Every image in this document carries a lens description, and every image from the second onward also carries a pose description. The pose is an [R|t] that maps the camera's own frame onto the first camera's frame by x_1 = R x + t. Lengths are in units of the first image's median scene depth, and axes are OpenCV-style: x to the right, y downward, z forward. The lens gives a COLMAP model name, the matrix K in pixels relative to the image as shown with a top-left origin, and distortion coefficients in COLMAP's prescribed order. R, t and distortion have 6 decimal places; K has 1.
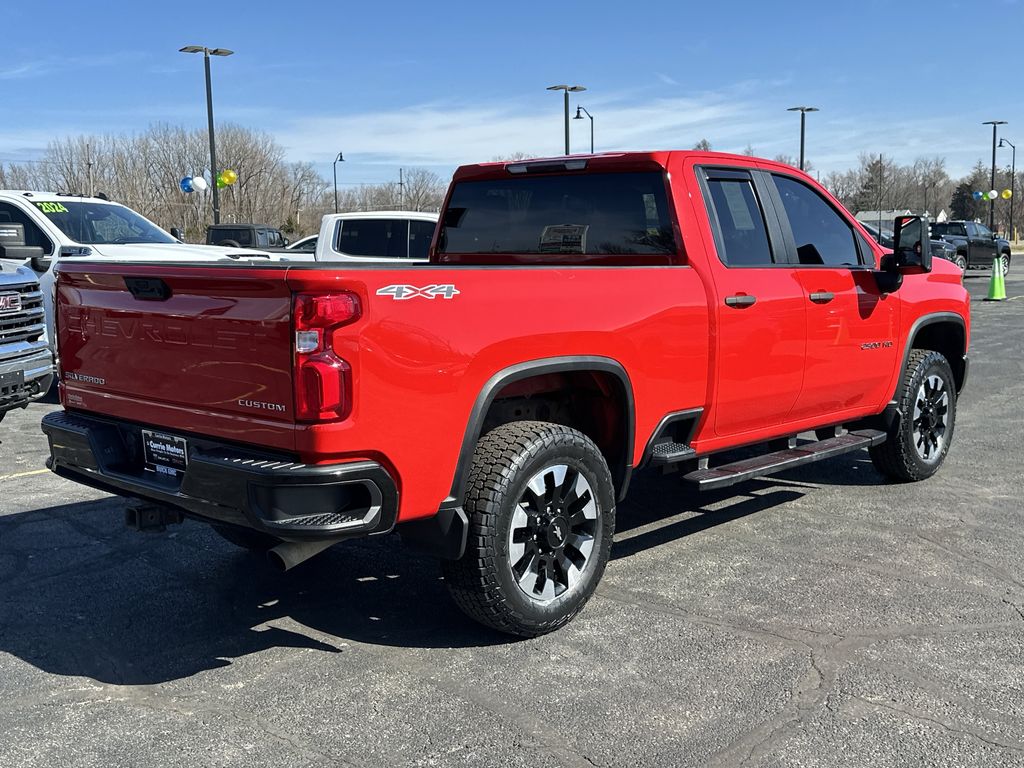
lens RADIAL K [[1088.7, 0, 512.0], [0, 1088.7, 384.0], [0, 0, 1]] dist [0.200296, -0.433477]
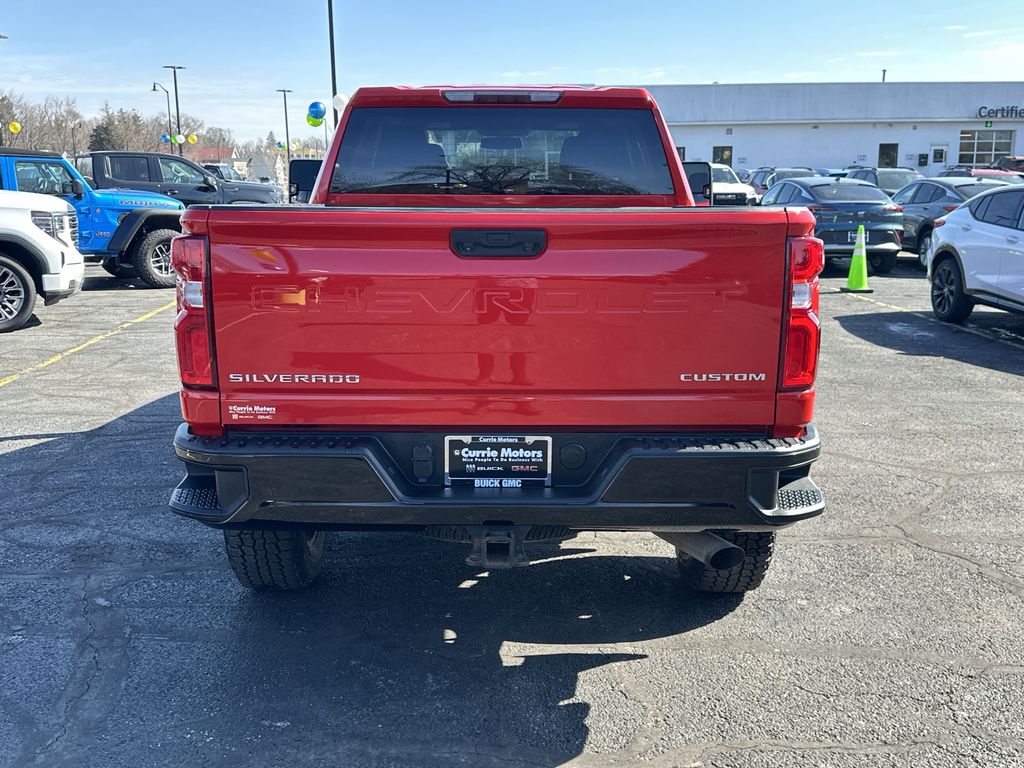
lens RADIAL K [[1088.7, 0, 512.0], [0, 1088.7, 384.0], [0, 0, 1]] dist [0.200296, -0.433477]
pose [[0.738392, -0.115120, 0.664473, -0.785130], [0.081115, 0.993330, 0.081956, -0.049825], [-0.669475, -0.006617, 0.742805, 0.428789]]
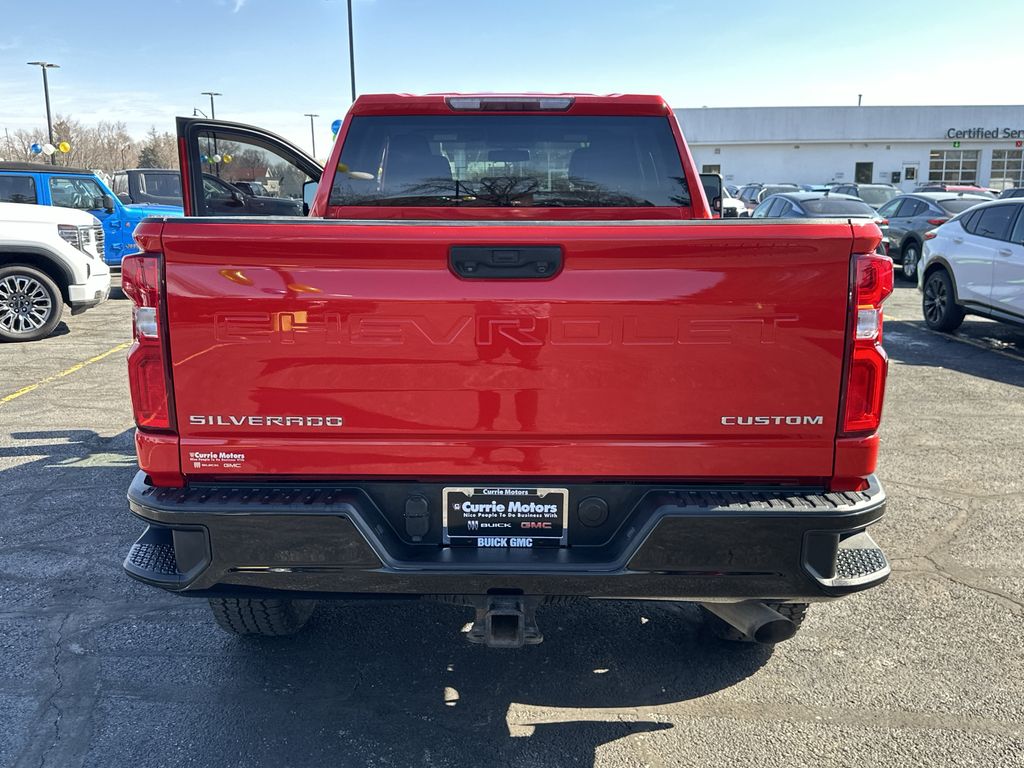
lens RADIAL K [[979.7, 0, 512.0], [0, 979.7, 384.0], [0, 0, 1]] dist [0.153460, -0.292567]
pose [[0.742216, -0.117511, 0.659777, -0.669975], [0.080926, 0.993018, 0.085826, -0.062688], [-0.665256, -0.010309, 0.746544, 0.557752]]
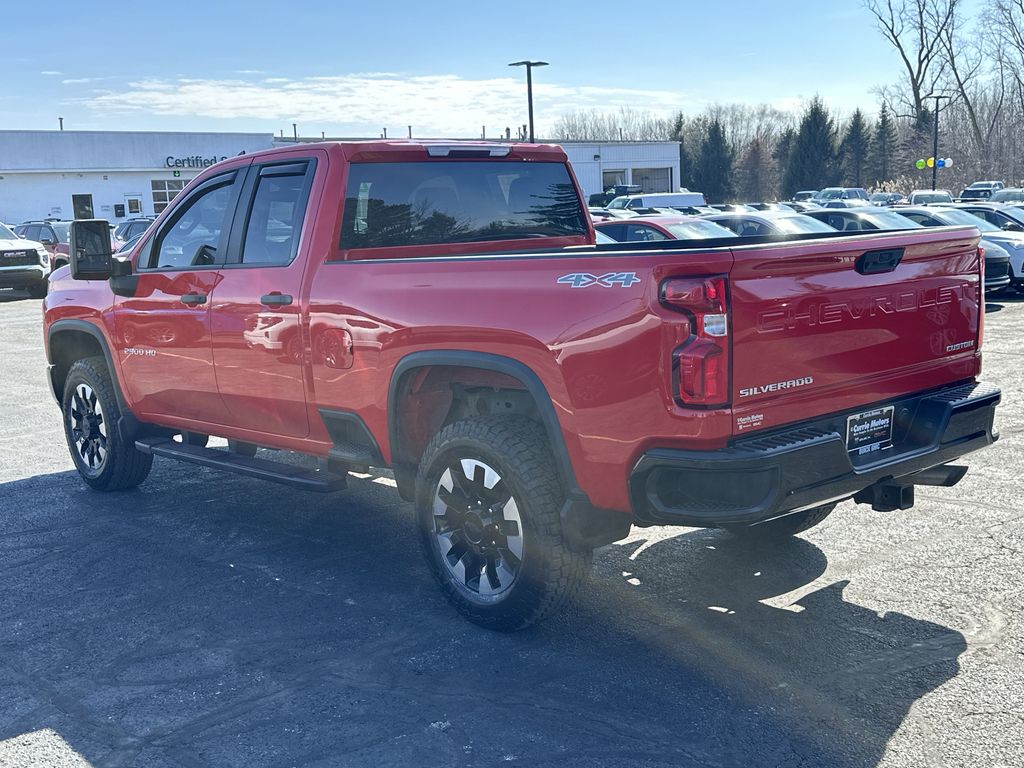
lens RADIAL K [[1166.2, 0, 512.1], [0, 1166.2, 397.6], [0, 0, 1]] dist [0.243648, -0.572672]
pose [[0.097161, -0.151050, 0.983740, -1.350657], [0.171950, 0.976101, 0.132894, -0.157776], [-0.980303, 0.156242, 0.120812, 1.158688]]
